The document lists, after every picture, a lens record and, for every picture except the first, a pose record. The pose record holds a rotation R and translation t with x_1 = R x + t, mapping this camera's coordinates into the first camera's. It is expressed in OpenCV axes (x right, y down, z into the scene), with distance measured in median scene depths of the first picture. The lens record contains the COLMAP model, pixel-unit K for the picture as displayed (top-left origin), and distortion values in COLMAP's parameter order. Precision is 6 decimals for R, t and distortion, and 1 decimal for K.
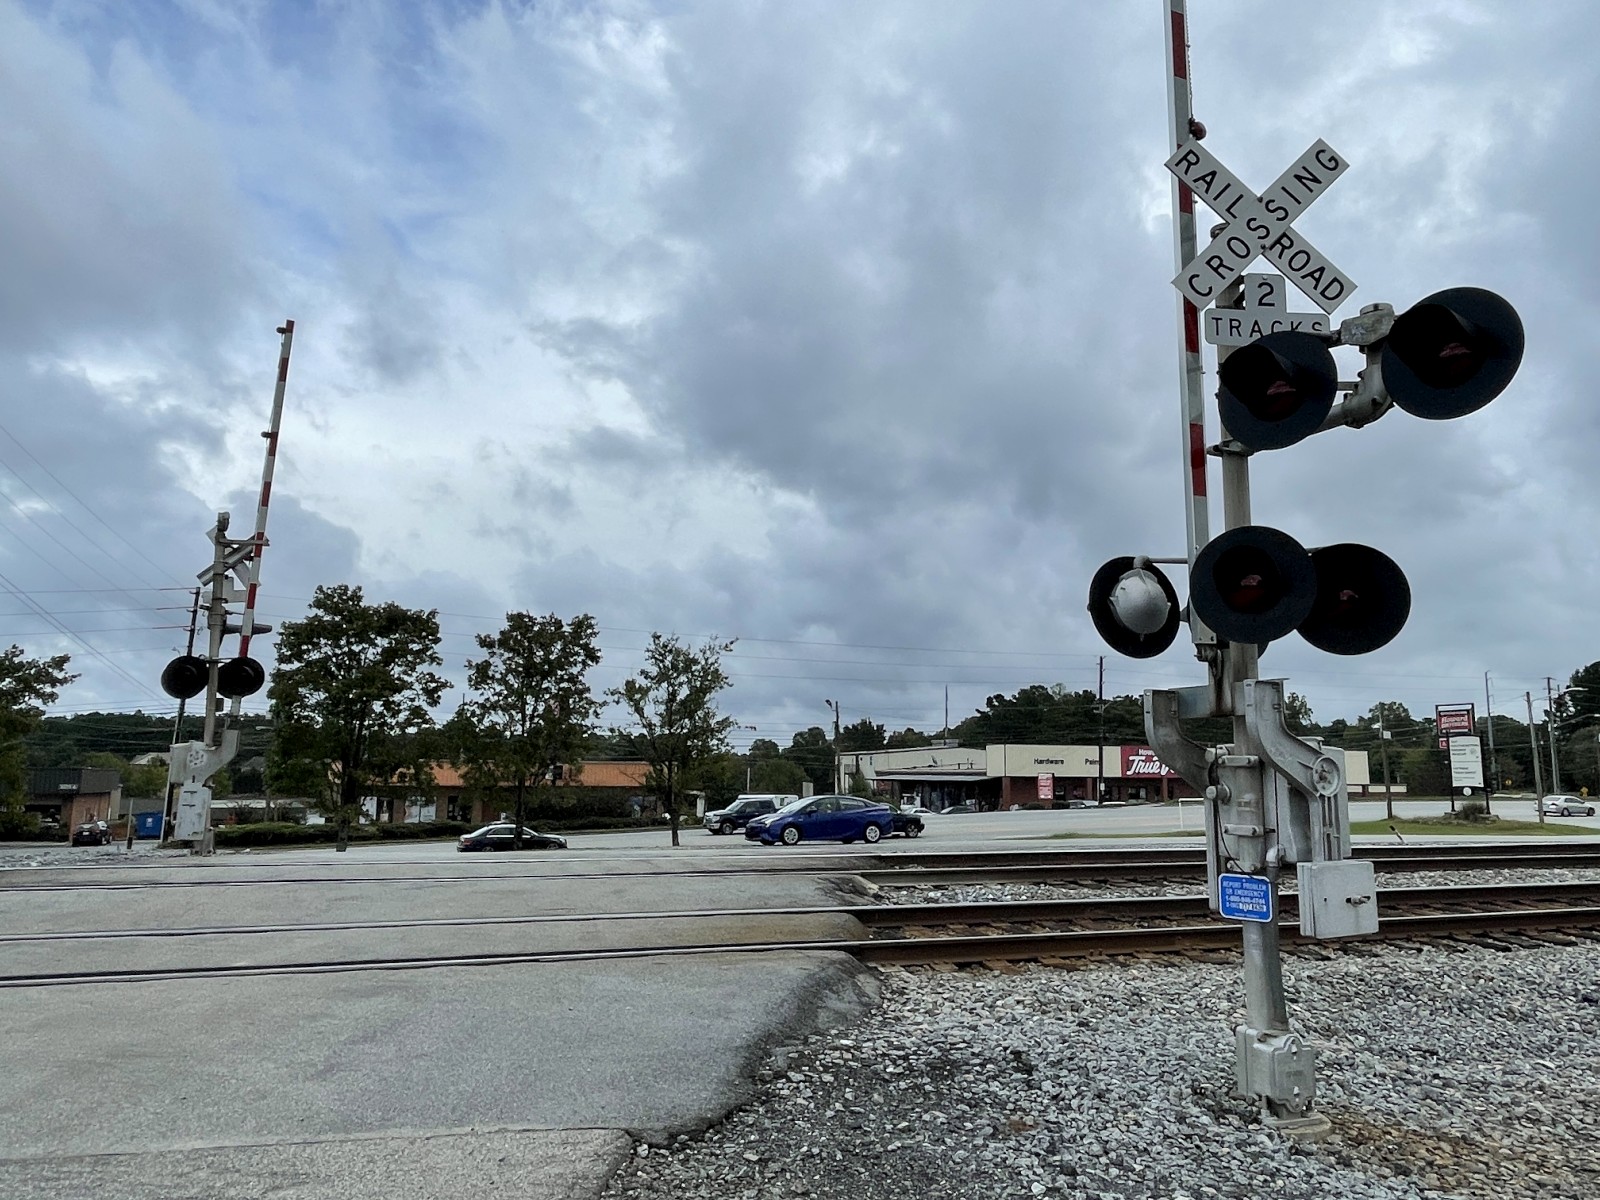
lens RADIAL K [[1119.5, 0, 808.0], [0, 1119.5, 602.4], [0, 0, 1]] dist [-0.003967, -0.003786]
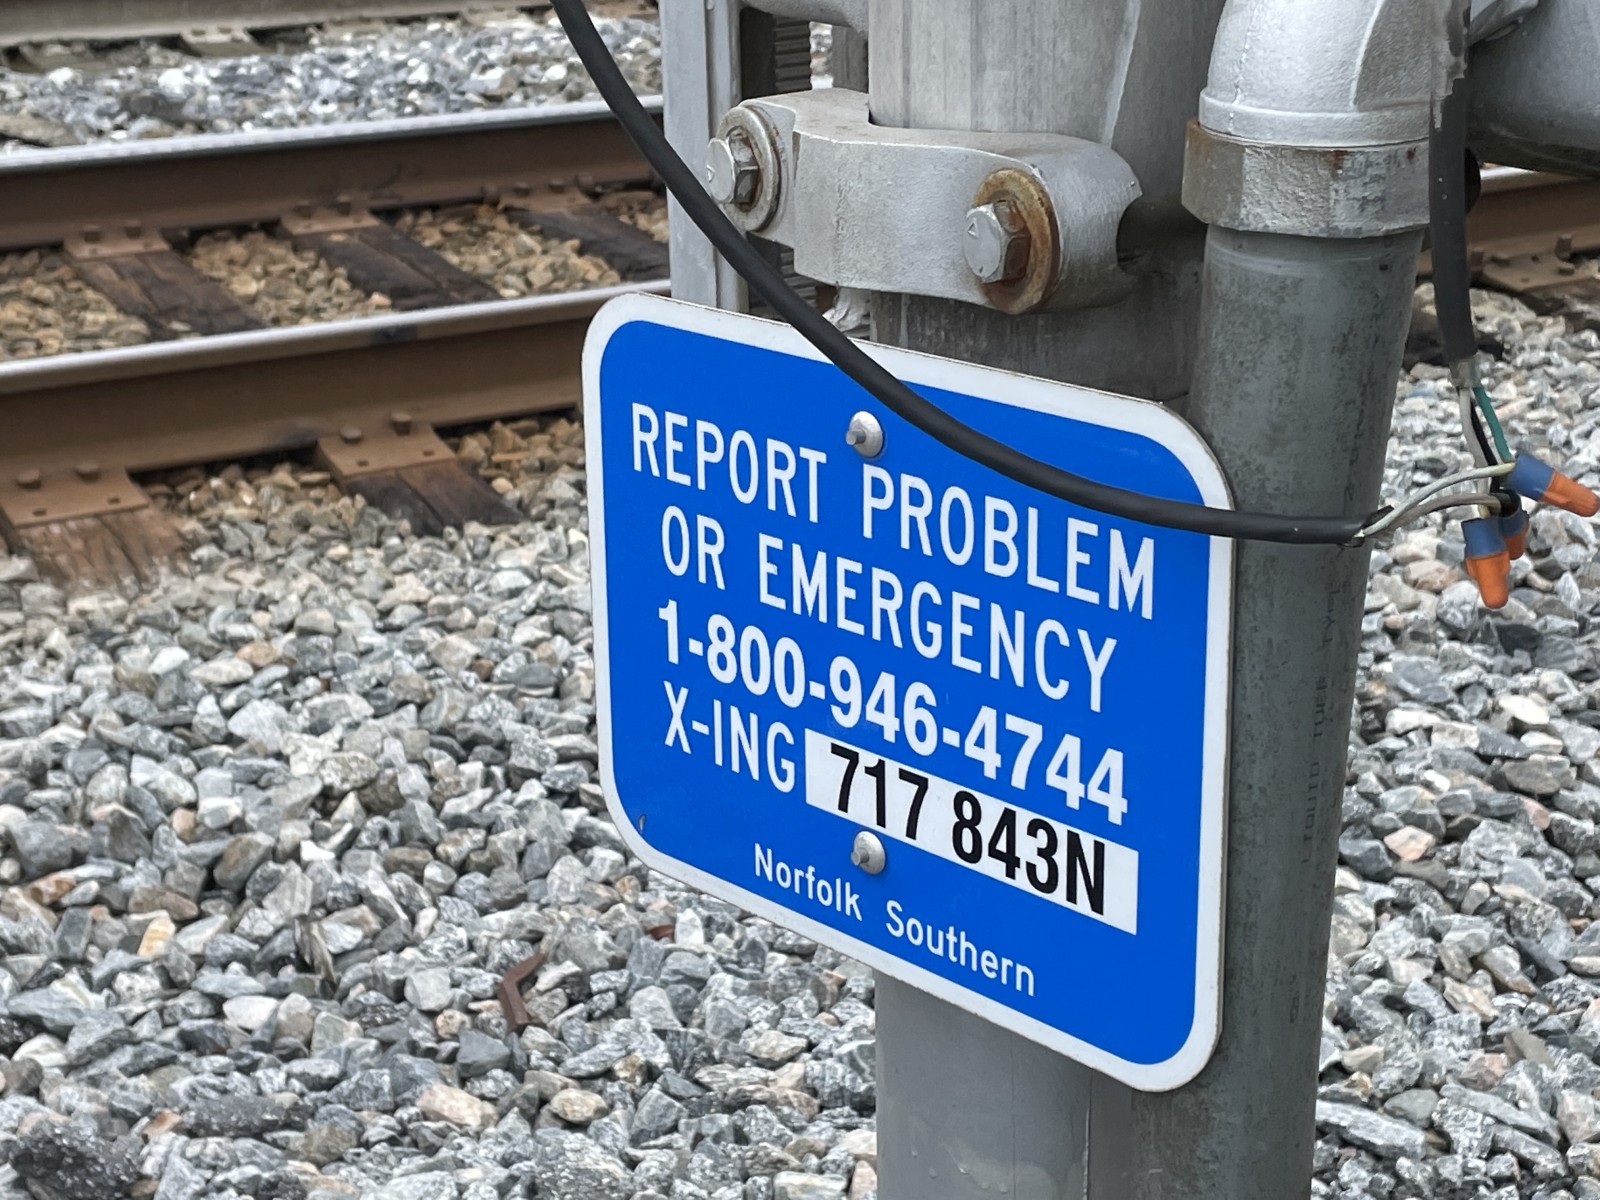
lens RADIAL K [[2642.8, 0, 800.0], [0, 2642.8, 600.0], [0, 0, 1]] dist [0.022085, -0.011465]
pose [[0.992113, -0.067520, 0.105608, 0.242023], [0.010304, 0.883600, 0.468129, 0.123390], [-0.124923, -0.463348, 0.877327, 0.567224]]
